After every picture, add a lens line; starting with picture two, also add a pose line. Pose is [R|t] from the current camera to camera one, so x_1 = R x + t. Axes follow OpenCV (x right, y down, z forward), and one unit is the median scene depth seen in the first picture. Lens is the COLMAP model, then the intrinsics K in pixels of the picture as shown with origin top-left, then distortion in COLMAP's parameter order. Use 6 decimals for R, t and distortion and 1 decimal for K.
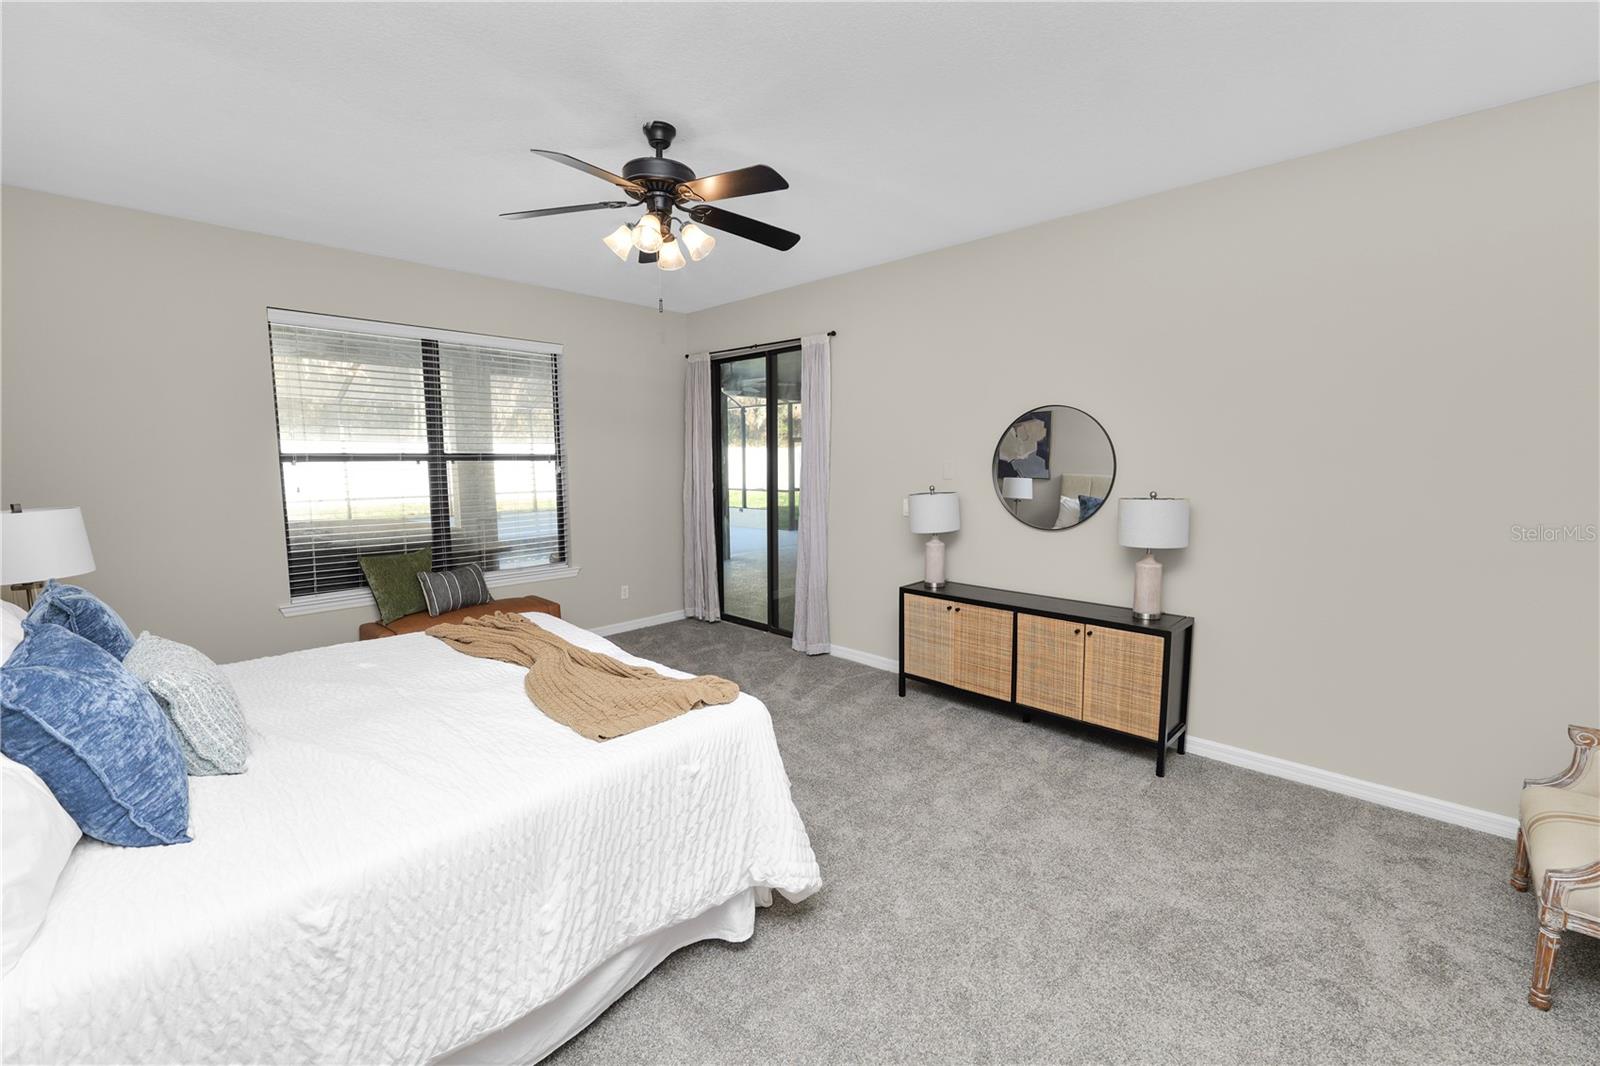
lens RADIAL K [[654.1, 0, 796.7], [0, 654.1, 531.8], [0, 0, 1]] dist [-0.011436, 0.000395]
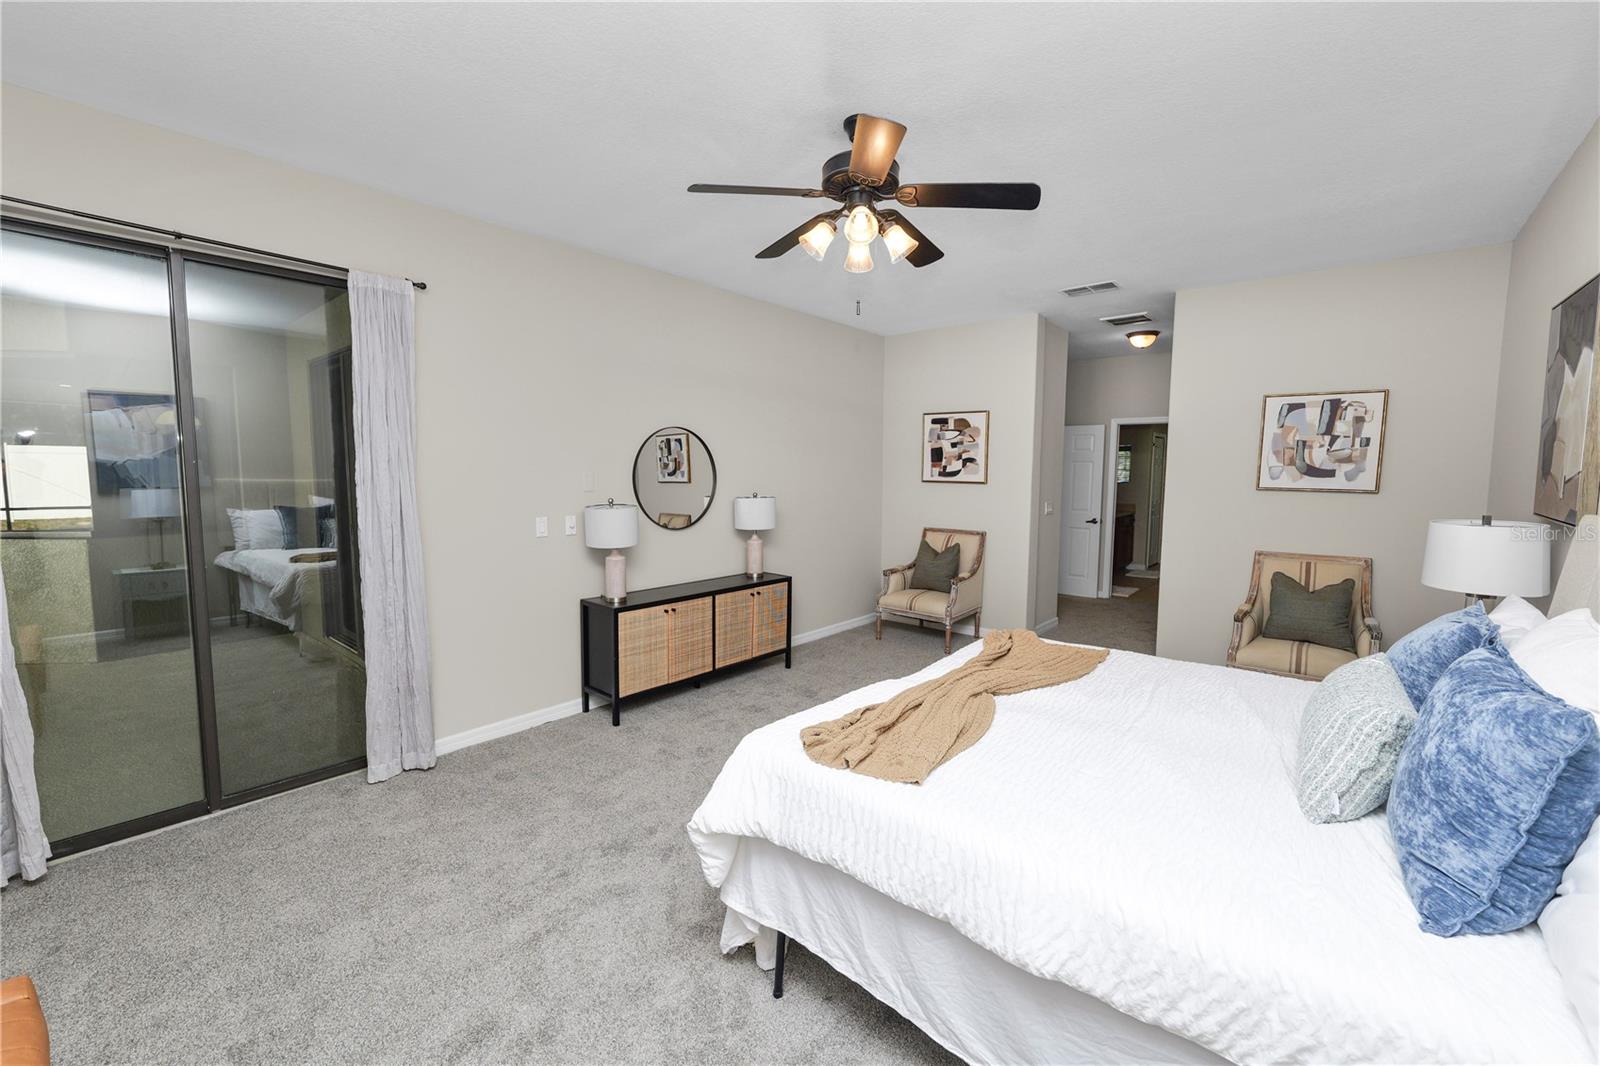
lens RADIAL K [[655.6, 0, 800.3], [0, 655.6, 533.1], [0, 0, 1]] dist [-0.012013, 0.000755]
pose [[-0.078360, -0.083320, 0.993437, -0.777103], [0.113500, 0.989276, 0.091924, -0.076149], [-0.990443, 0.119958, -0.068063, 0.793647]]
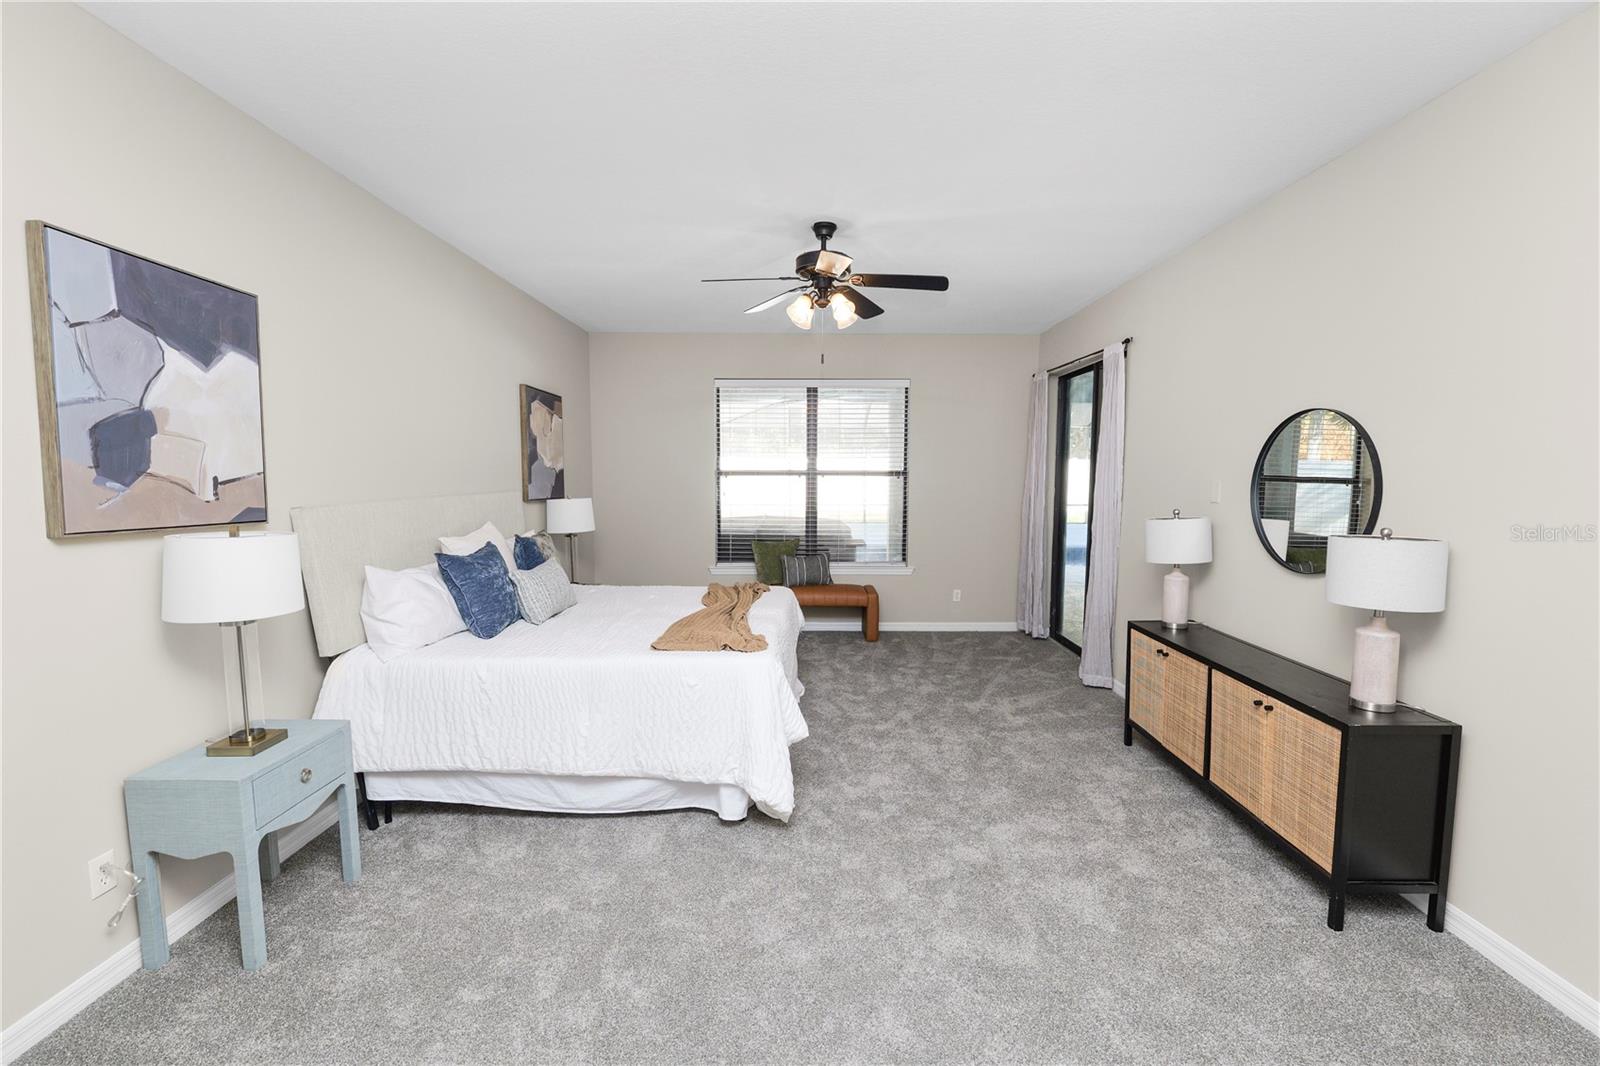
lens RADIAL K [[654.1, 0, 796.7], [0, 654.1, 531.8], [0, 0, 1]] dist [-0.011436, 0.000395]
pose [[0.686513, 0.069026, -0.723834, 0.485223], [-0.084918, 0.996283, 0.014467, -0.011236], [0.722142, 0.051534, 0.689823, 0.053094]]
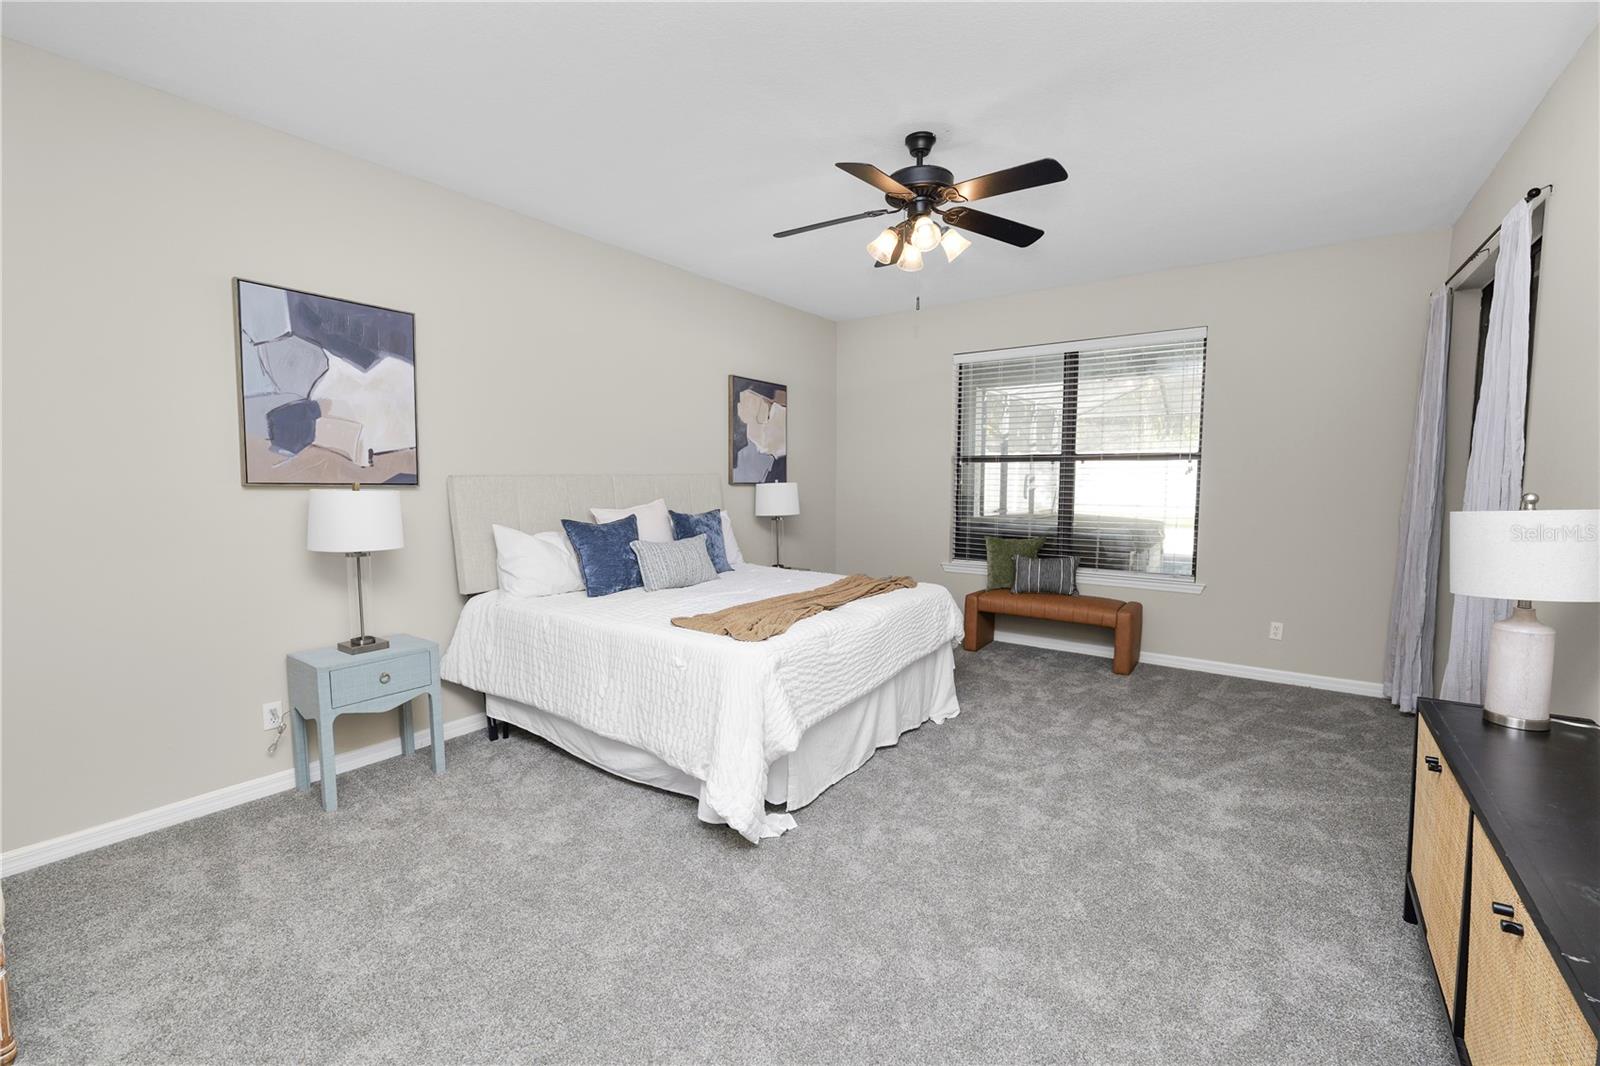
lens RADIAL K [[654.1, 0, 796.7], [0, 654.1, 531.8], [0, 0, 1]] dist [-0.011436, 0.000395]
pose [[0.137716, 0.088313, -0.986527, 0.565522], [-0.110709, 0.991148, 0.073272, -0.022982], [0.984265, 0.099127, 0.146274, 0.459548]]
